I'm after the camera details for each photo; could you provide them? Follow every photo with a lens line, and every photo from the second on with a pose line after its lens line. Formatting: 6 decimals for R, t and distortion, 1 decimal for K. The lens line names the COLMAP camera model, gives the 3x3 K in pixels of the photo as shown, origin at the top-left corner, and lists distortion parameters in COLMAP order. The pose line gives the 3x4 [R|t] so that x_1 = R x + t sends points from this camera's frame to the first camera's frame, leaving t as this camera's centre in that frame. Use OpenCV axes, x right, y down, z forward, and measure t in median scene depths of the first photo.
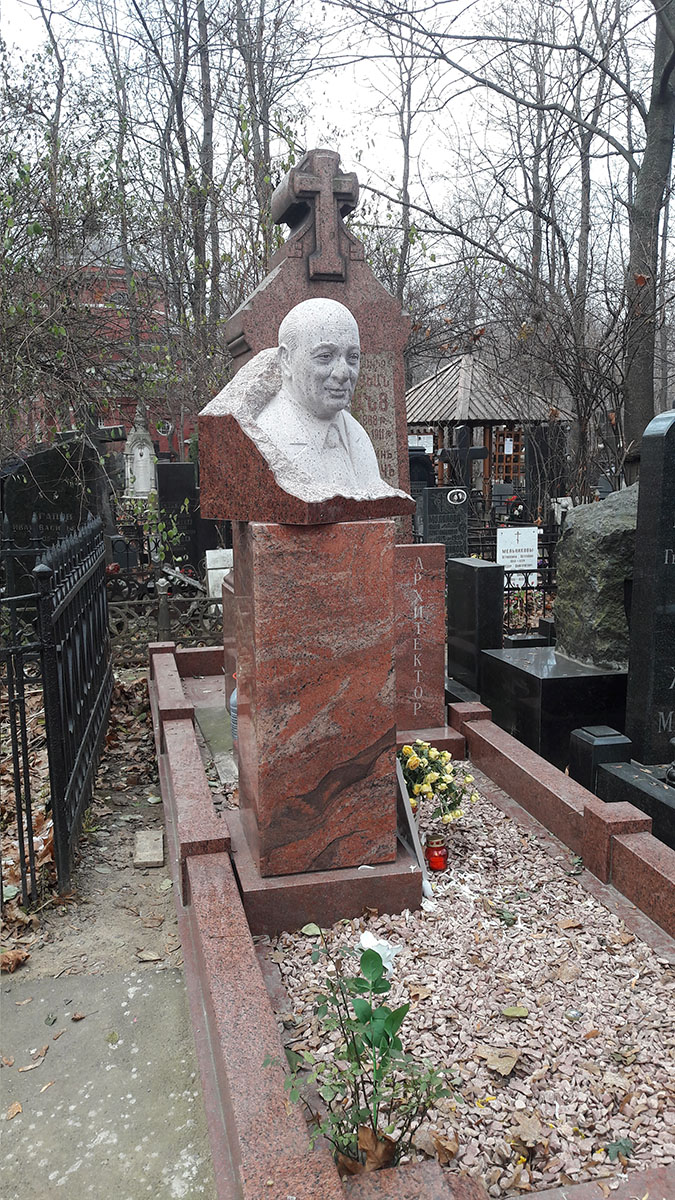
lens RADIAL K [[974.2, 0, 344.4], [0, 974.2, 594.9], [0, 0, 1]] dist [0.123130, -0.251113]
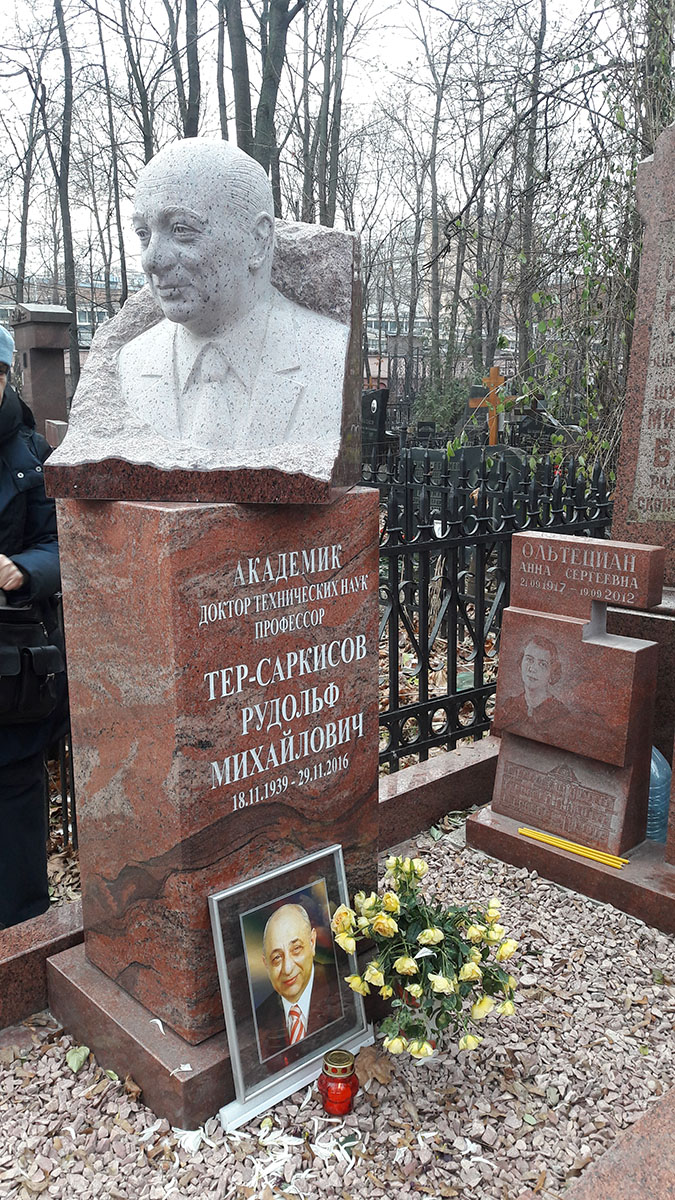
lens RADIAL K [[969.8, 0, 342.8], [0, 969.8, 597.0], [0, 0, 1]] dist [0.127667, -0.212629]
pose [[0.503078, 0.195947, -0.841735, 0.603480], [-0.135035, 0.979818, 0.147385, -0.123703], [0.853627, 0.039517, 0.519384, 0.775085]]
